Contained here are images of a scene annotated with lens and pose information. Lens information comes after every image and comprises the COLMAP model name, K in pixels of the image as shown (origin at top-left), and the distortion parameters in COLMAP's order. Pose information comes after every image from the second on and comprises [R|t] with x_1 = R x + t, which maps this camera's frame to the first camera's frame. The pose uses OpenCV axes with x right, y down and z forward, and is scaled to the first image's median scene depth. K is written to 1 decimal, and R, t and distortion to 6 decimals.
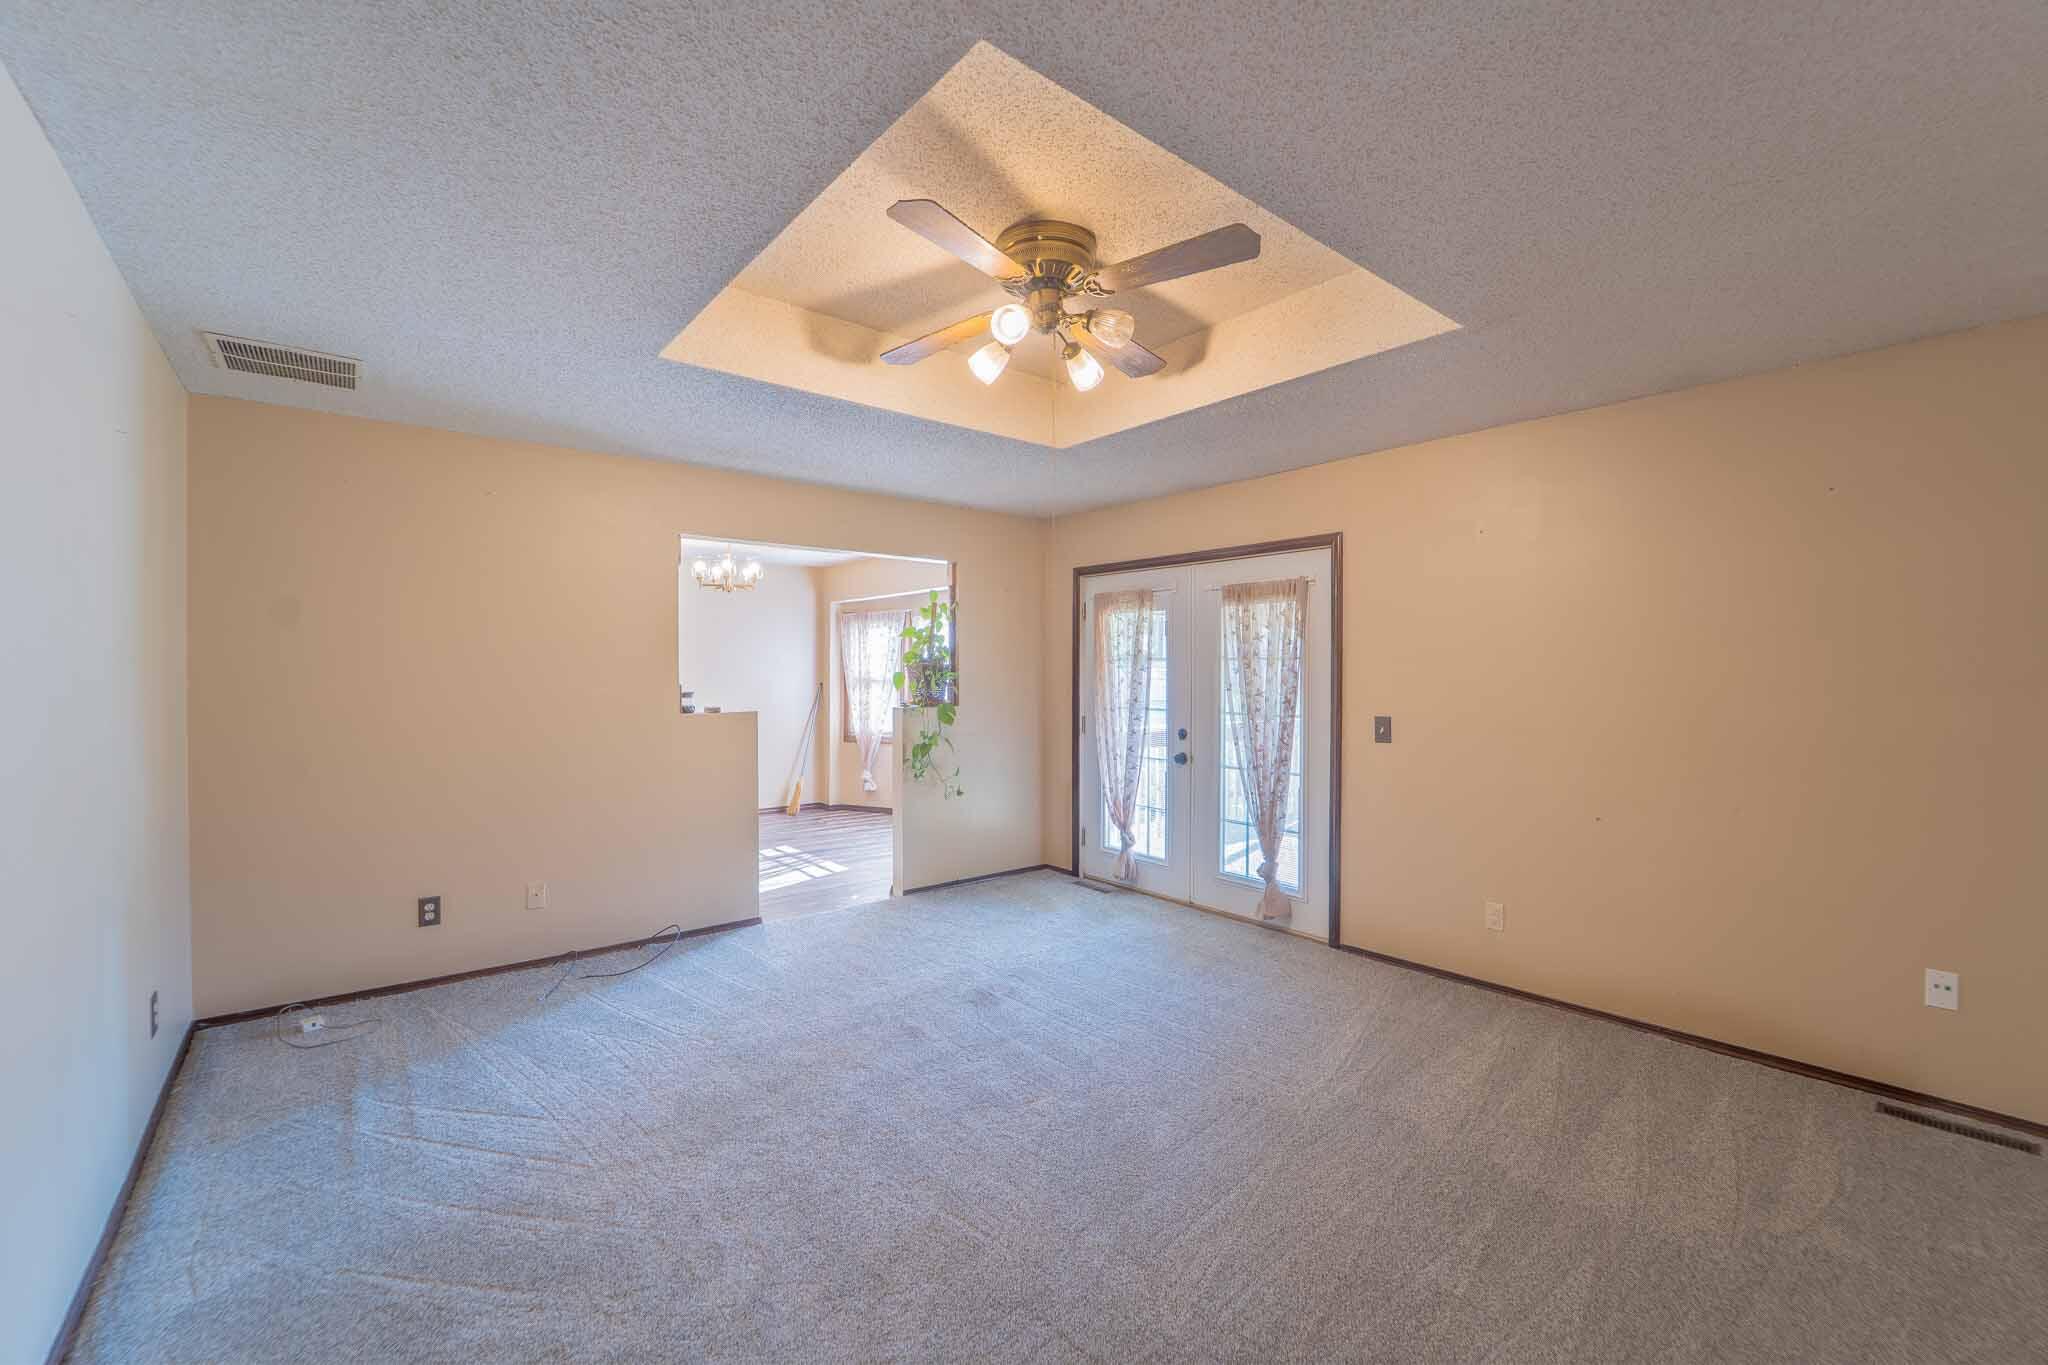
lens RADIAL K [[845.0, 0, 1015.0], [0, 845.0, 671.8], [0, 0, 1]] dist [-0.020198, -0.000007]
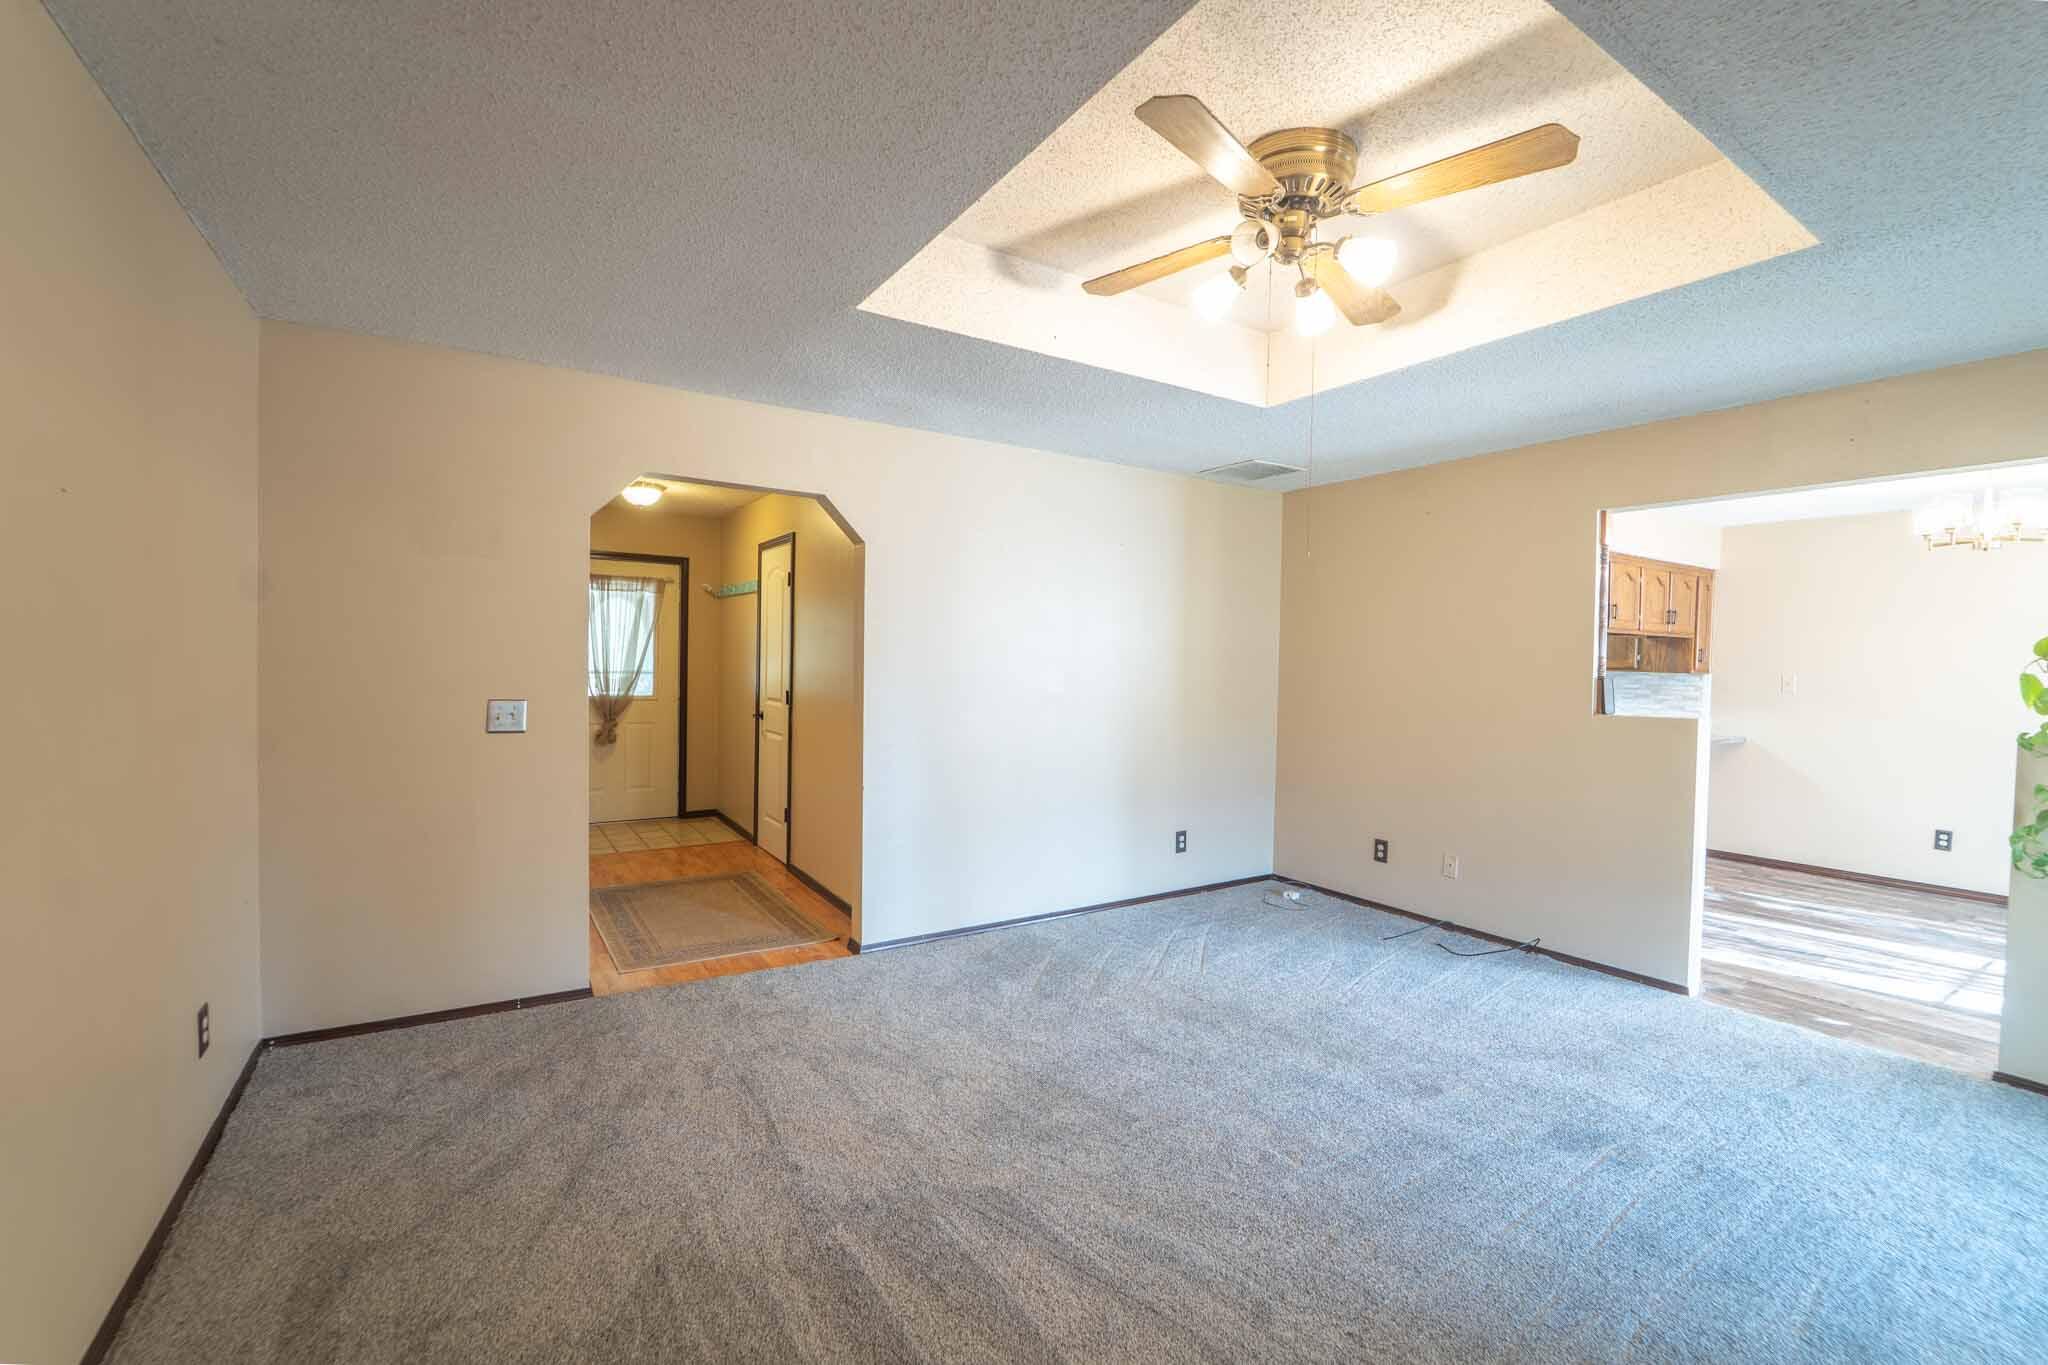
lens RADIAL K [[845.0, 0, 1015.2], [0, 845.0, 681.3], [0, 0, 1]] dist [-0.020198, -0.000007]
pose [[-0.097061, 0.023746, -0.994995, 0.662277], [-0.023920, 0.999371, 0.026184, 0.007594], [0.994991, 0.026342, -0.096432, 0.590360]]
